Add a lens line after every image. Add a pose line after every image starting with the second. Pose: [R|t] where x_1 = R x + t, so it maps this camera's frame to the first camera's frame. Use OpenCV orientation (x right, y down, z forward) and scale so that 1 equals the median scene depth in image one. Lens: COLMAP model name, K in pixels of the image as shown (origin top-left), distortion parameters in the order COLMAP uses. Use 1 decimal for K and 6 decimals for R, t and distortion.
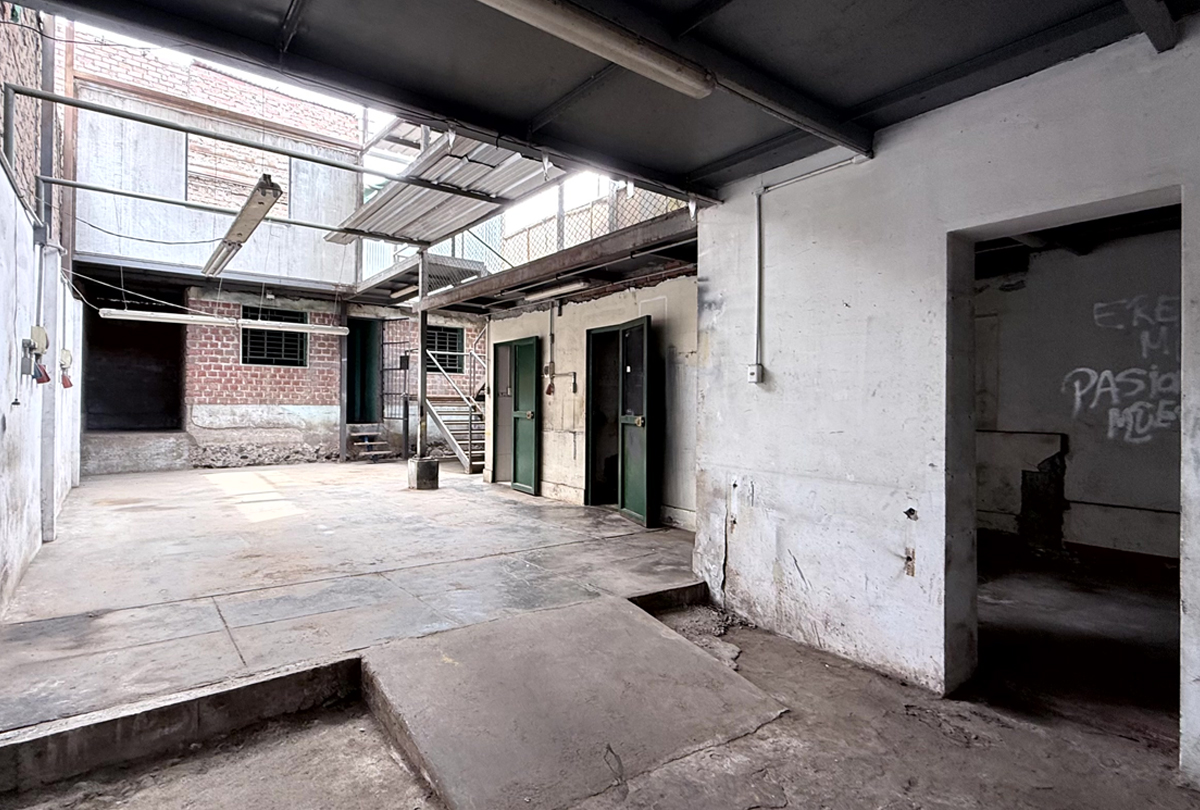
lens RADIAL K [[619.4, 0, 585.4], [0, 619.4, 404.4], [0, 0, 1]] dist [-0.000949, -0.000028]
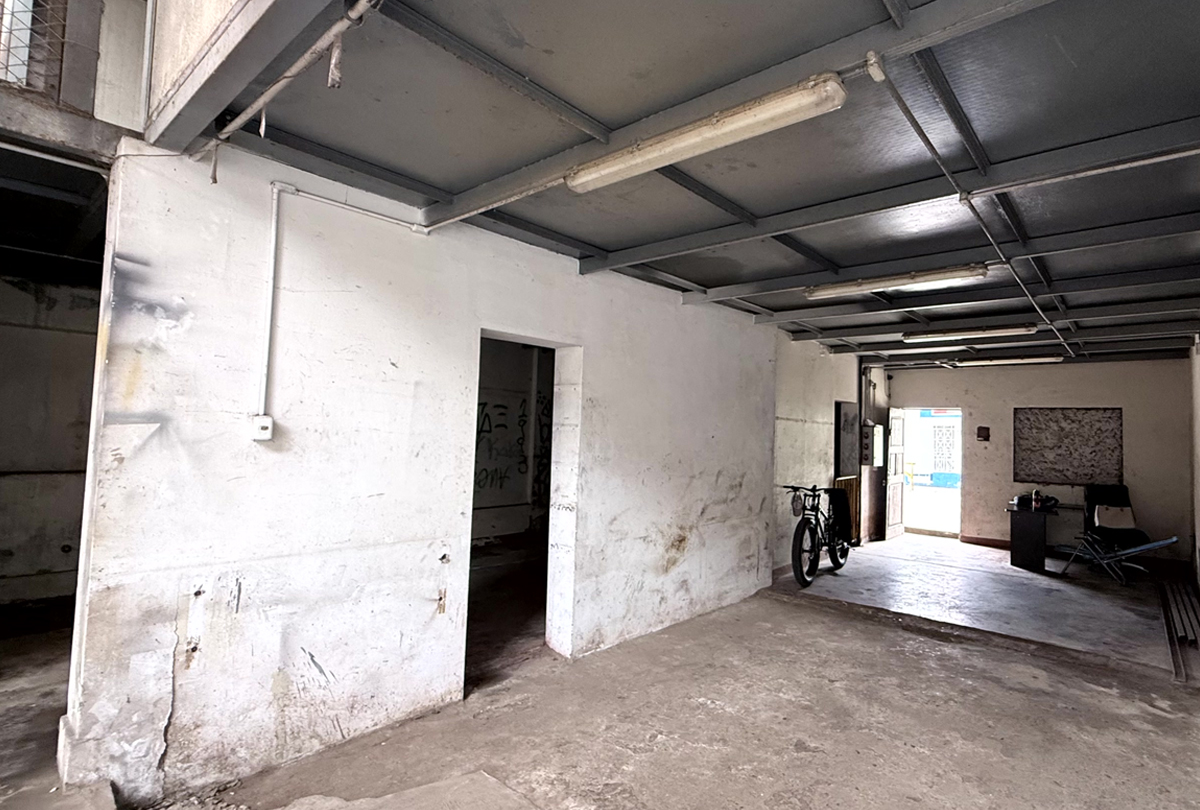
lens RADIAL K [[598.4, 0, 669.9], [0, 598.4, 403.8], [0, 0, 1]] dist [0.005897, -0.001835]
pose [[-0.254433, 0.030919, 0.966596, -0.194551], [-0.033091, 0.998625, -0.040654, -0.023436], [-0.966524, -0.042329, -0.253060, 0.257642]]
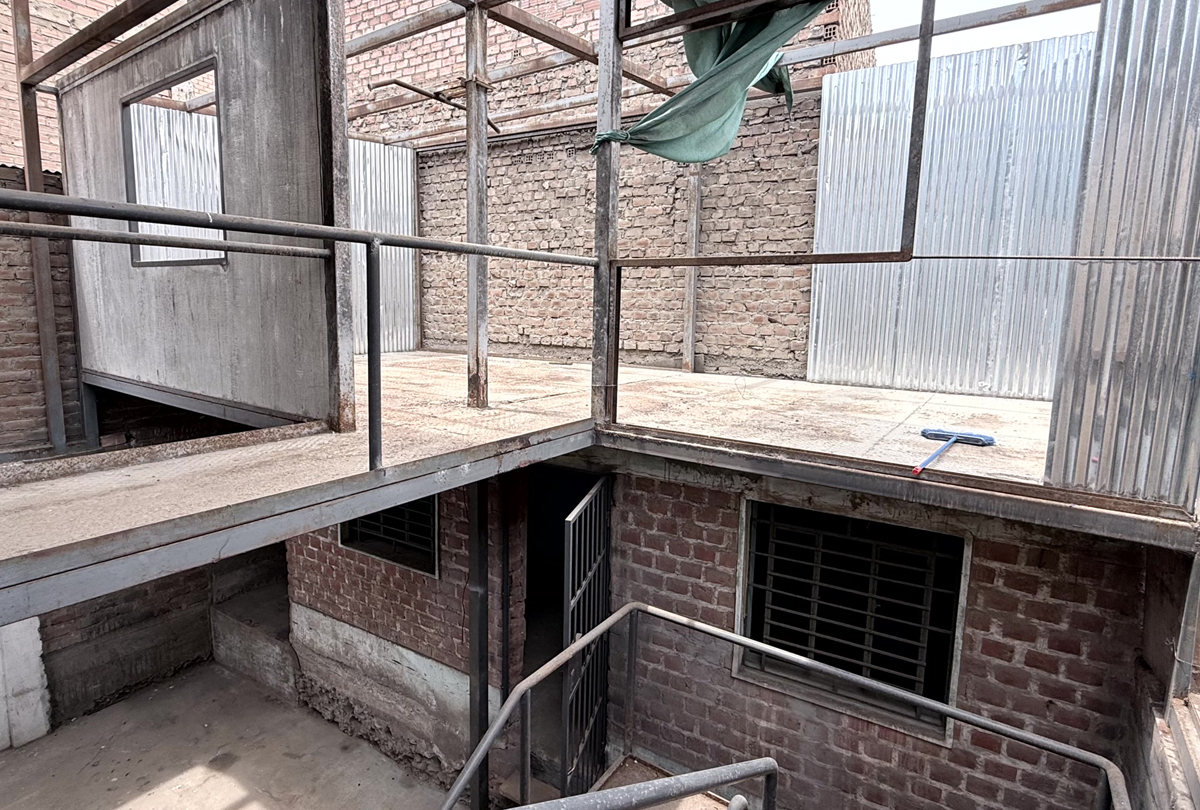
lens RADIAL K [[619.4, 0, 578.6], [0, 619.4, 382.1], [0, 0, 1]] dist [-0.000949, -0.000028]
pose [[0.303000, 0.120902, -0.945290, -0.055630], [-0.012995, 0.992352, 0.122756, -0.260333], [0.952902, -0.024911, 0.302254, 1.060630]]
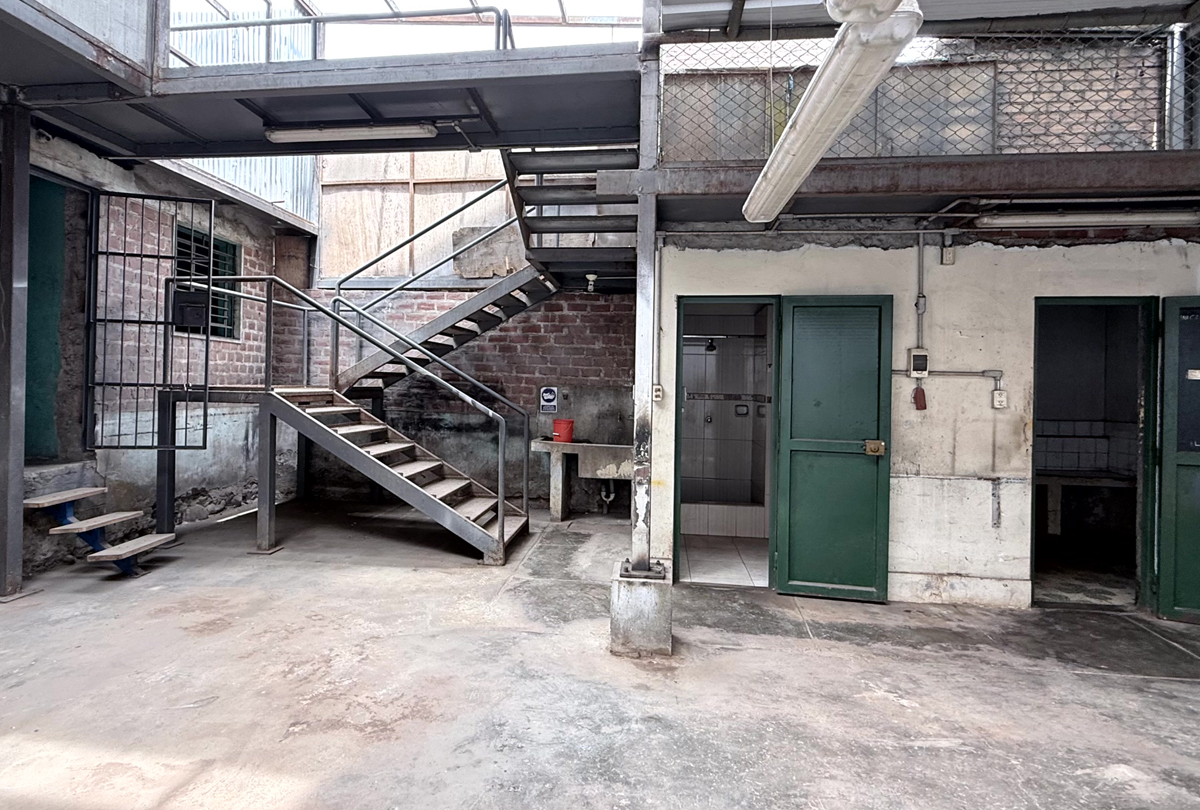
lens RADIAL K [[619.4, 0, 571.4], [0, 619.4, 378.7], [0, 0, 1]] dist [-0.000949, -0.000028]
pose [[0.698122, 0.010115, 0.715907, -0.470068], [-0.011461, 0.999930, -0.002952, -0.026600], [-0.715887, -0.006144, 0.698189, 0.619639]]
